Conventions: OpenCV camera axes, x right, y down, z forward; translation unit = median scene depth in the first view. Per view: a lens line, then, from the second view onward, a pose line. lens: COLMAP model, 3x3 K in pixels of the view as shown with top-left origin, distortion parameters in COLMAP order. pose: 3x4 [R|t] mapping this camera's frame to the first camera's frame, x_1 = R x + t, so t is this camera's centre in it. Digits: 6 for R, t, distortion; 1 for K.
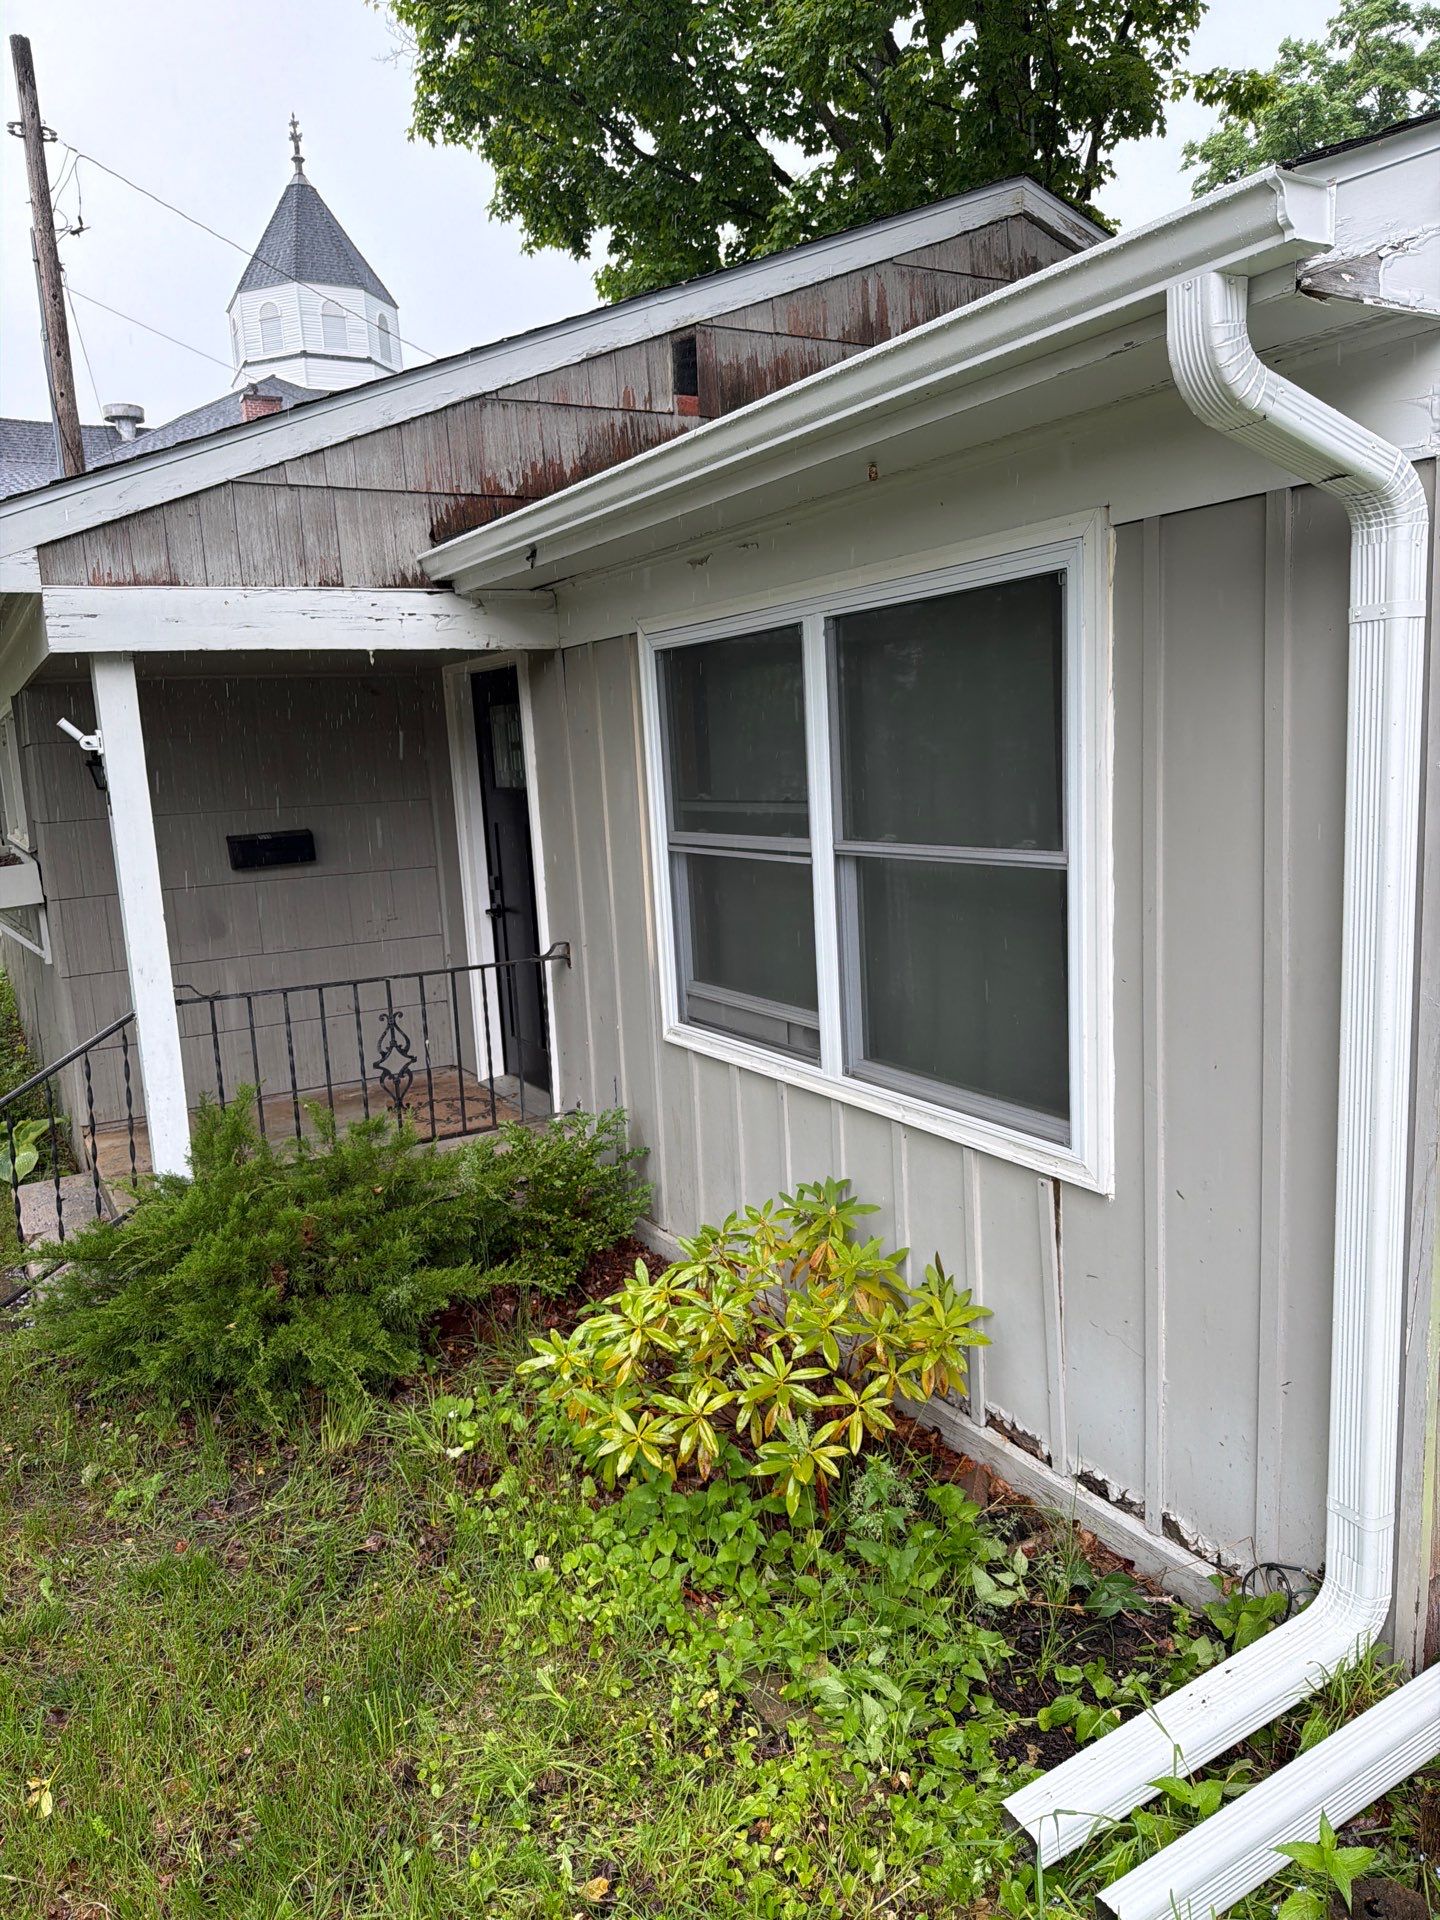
lens RADIAL K [[1358.6, 0, 722.3], [0, 1358.6, 946.8], [0, 0, 1]] dist [0.026204, -0.026609]
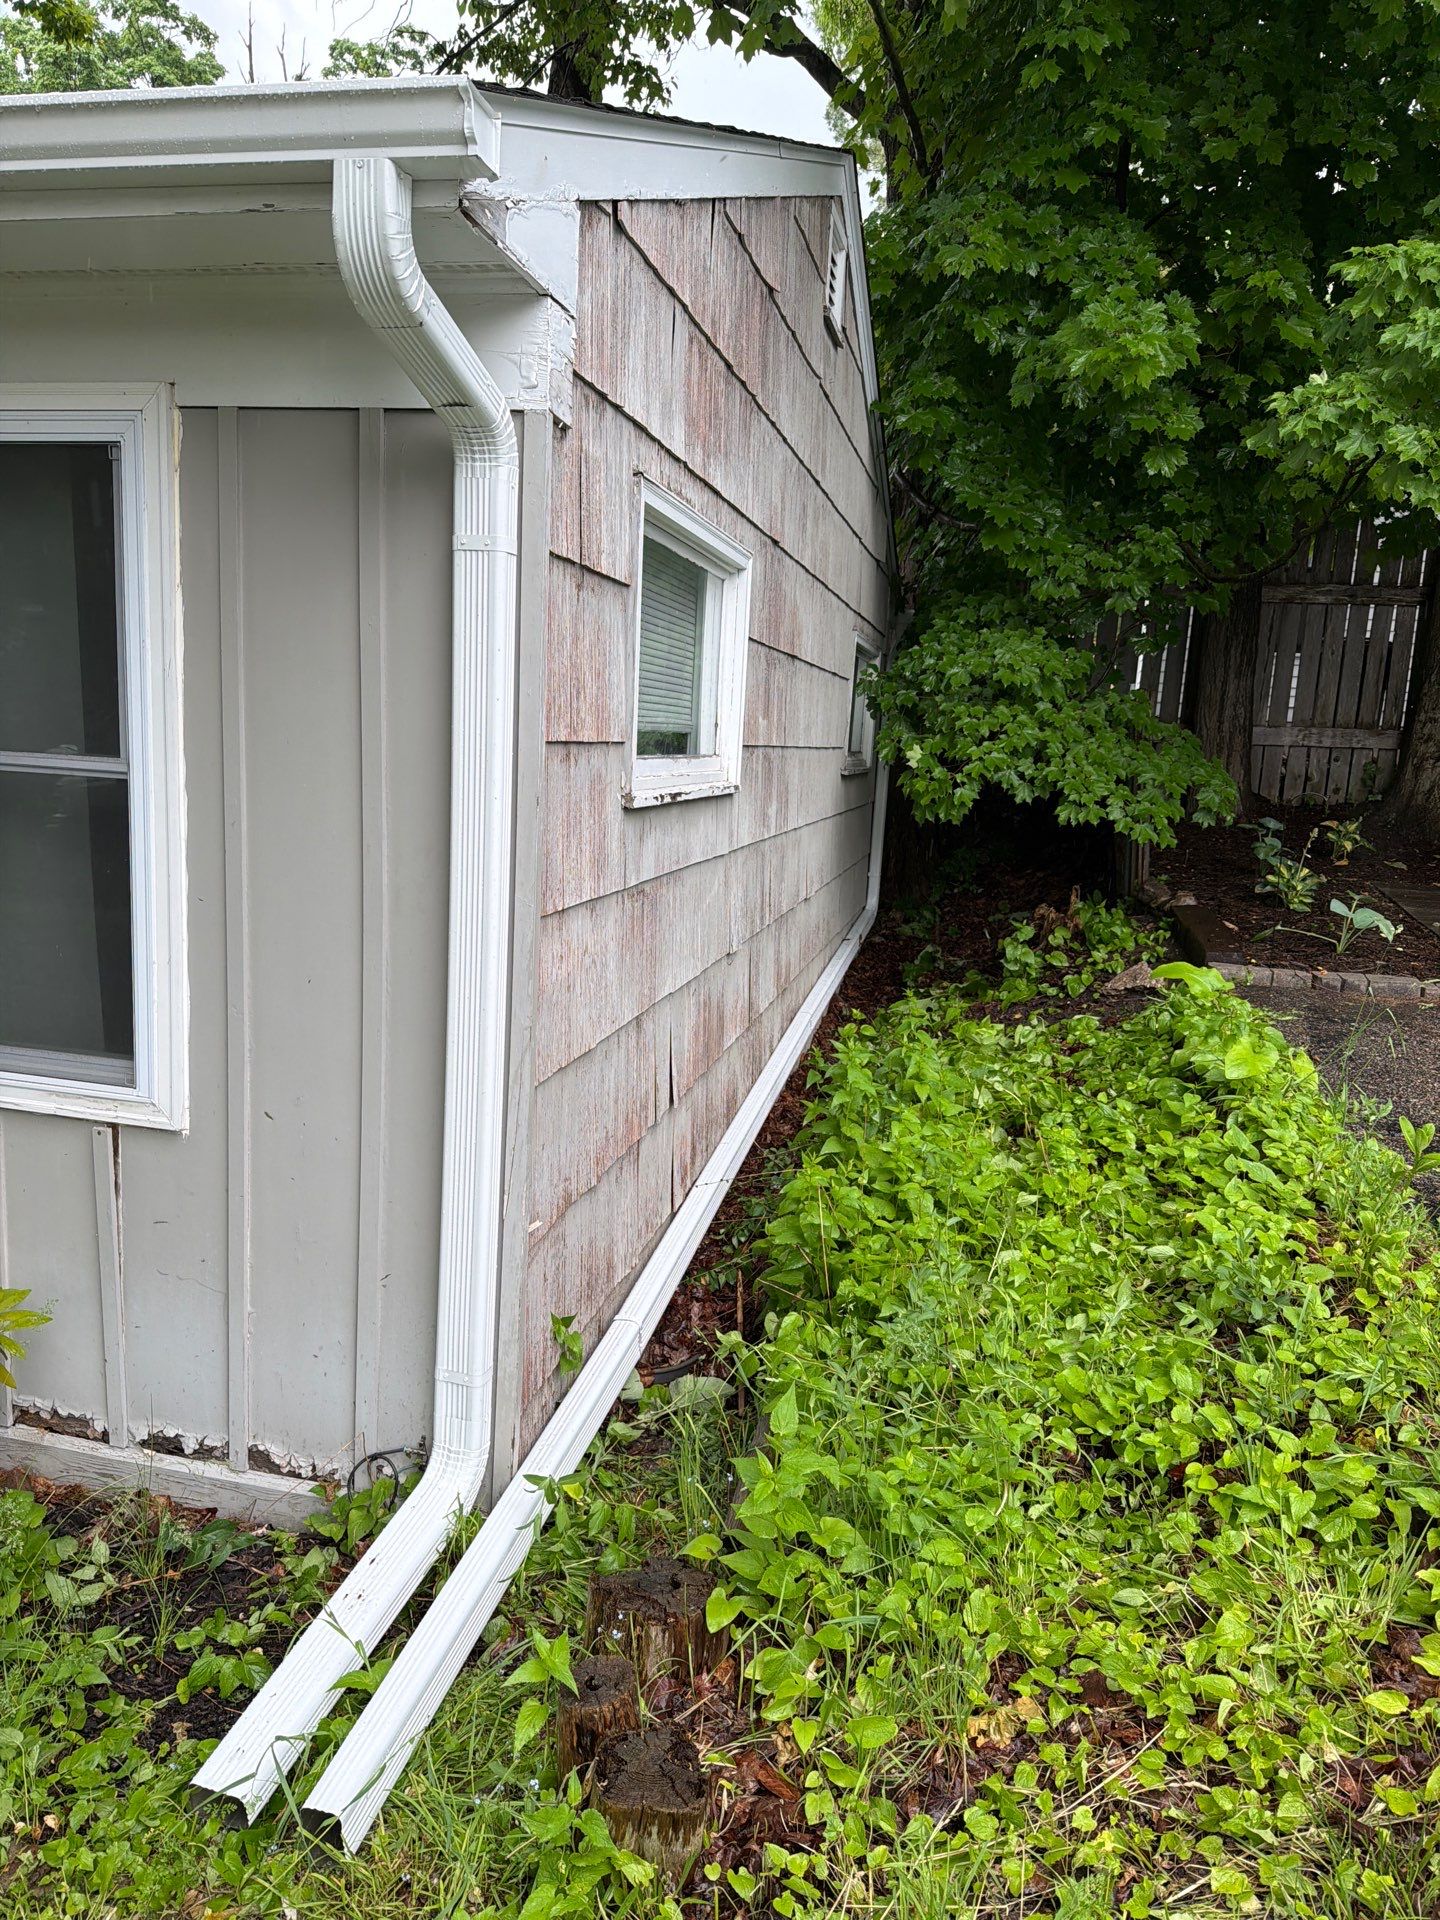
lens RADIAL K [[1358.6, 0, 711.3], [0, 1358.6, 952.1], [0, 0, 1]] dist [0.026204, -0.026609]
pose [[0.678774, -0.035246, 0.733501, -0.155872], [0.020916, 0.999370, 0.028666, 0.041080], [-0.734049, -0.004116, 0.679084, 0.098280]]
